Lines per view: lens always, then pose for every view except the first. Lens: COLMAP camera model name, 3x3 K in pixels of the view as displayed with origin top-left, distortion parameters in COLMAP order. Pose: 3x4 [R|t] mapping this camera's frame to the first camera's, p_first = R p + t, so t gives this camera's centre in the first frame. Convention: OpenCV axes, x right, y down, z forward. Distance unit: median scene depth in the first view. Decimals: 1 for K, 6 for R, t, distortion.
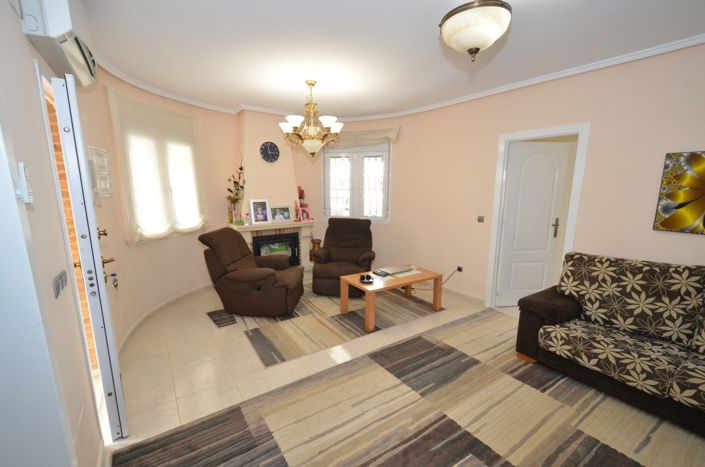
lens RADIAL K [[304.4, 0, 351.0], [0, 304.4, 239.6], [0, 0, 1]] dist [0.002770, -0.000566]
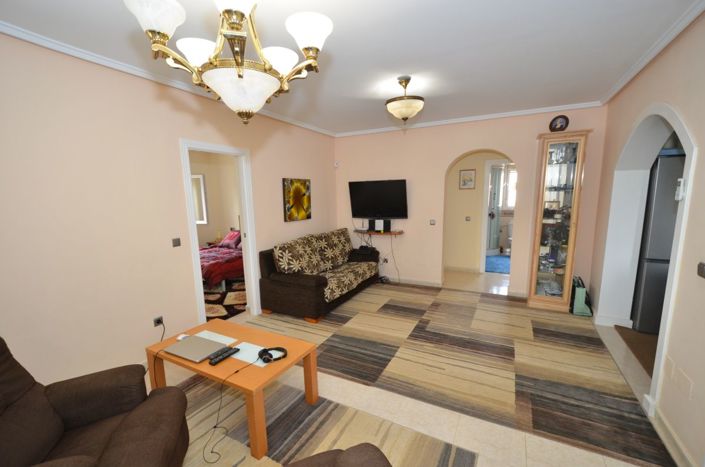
lens RADIAL K [[304.4, 0, 356.4], [0, 304.4, 243.4], [0, 0, 1]] dist [0.002770, -0.000566]
pose [[-0.481041, -0.131796, 0.866735, -0.728247], [0.173934, 0.954636, 0.241696, -0.271996], [-0.859271, 0.267021, -0.436295, 1.493062]]
